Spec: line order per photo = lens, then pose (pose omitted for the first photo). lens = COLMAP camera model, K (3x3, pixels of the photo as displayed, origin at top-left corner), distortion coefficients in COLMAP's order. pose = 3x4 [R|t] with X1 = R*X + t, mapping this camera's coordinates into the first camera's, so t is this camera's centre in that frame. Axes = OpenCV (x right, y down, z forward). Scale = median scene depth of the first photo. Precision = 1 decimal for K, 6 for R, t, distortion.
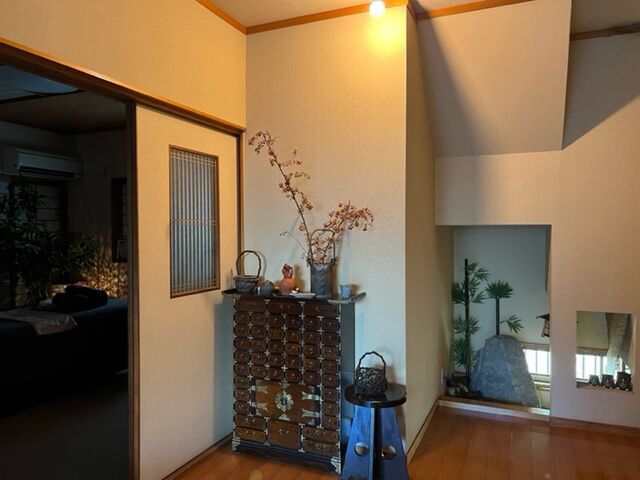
lens RADIAL K [[474.2, 0, 316.7], [0, 474.2, 237.1], [0, 0, 1]] dist [0.015309, -0.001619]
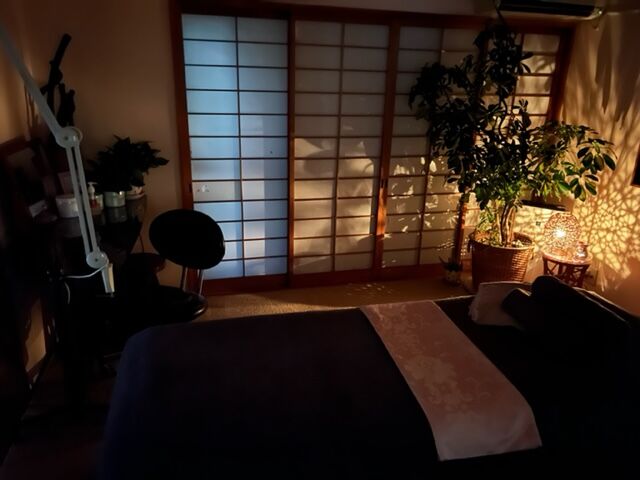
lens RADIAL K [[474.2, 0, 318.9], [0, 474.2, 236.1], [0, 0, 1]] dist [0.015309, -0.001619]
pose [[0.602455, 0.272813, -0.750081, -0.248702], [-0.040575, 0.949024, 0.312582, -0.049629], [0.797121, -0.157882, 0.582813, 0.447204]]
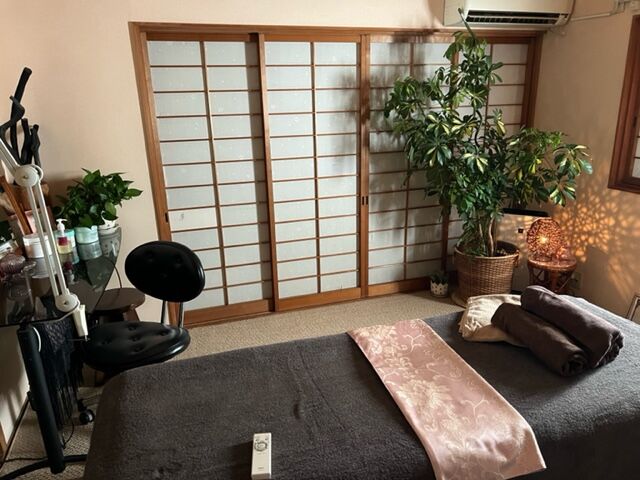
lens RADIAL K [[474.2, 0, 321.3], [0, 474.2, 242.9], [0, 0, 1]] dist [0.015309, -0.001619]
pose [[0.645304, 0.213935, -0.733359, -0.256480], [0.010914, 0.957306, 0.288869, -0.050030], [0.763848, -0.194413, 0.615418, 0.456675]]
